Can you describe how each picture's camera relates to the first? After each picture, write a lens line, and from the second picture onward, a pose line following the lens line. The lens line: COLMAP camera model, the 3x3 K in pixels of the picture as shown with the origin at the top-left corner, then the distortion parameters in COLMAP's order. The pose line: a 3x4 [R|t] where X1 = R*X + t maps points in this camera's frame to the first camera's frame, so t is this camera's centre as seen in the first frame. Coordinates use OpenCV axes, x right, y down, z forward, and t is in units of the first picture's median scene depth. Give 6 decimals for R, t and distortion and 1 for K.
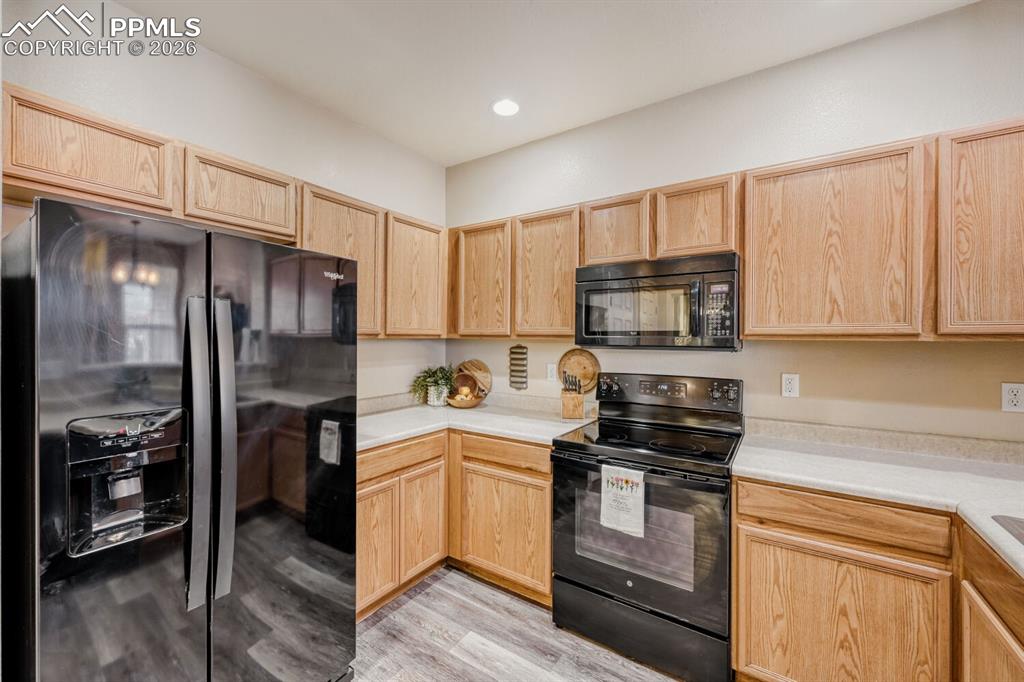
lens RADIAL K [[416.7, 0, 542.1], [0, 416.7, 342.3], [0, 0, 1]] dist [0.000392, 0.000005]
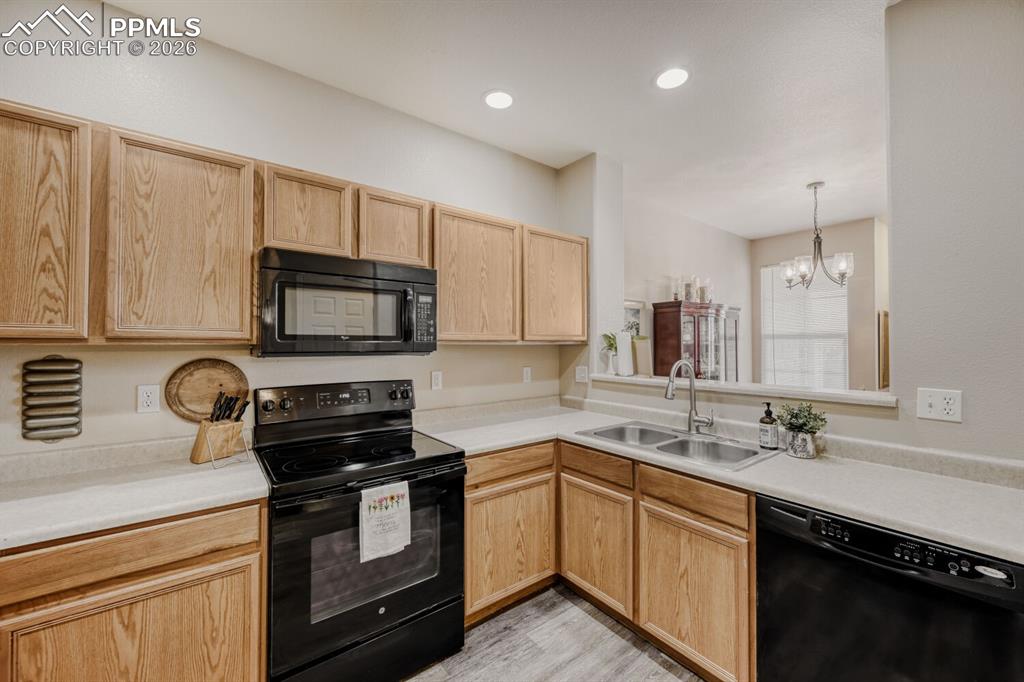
lens RADIAL K [[398.0, 0, 512.0], [0, 398.0, 341.0], [0, 0, 1]] dist [-0.001065, -0.000094]
pose [[0.331341, 0.003701, 0.943504, -0.465989], [0.010331, 0.999918, -0.007550, -0.004538], [-0.943455, 0.012249, 0.331275, 0.384977]]
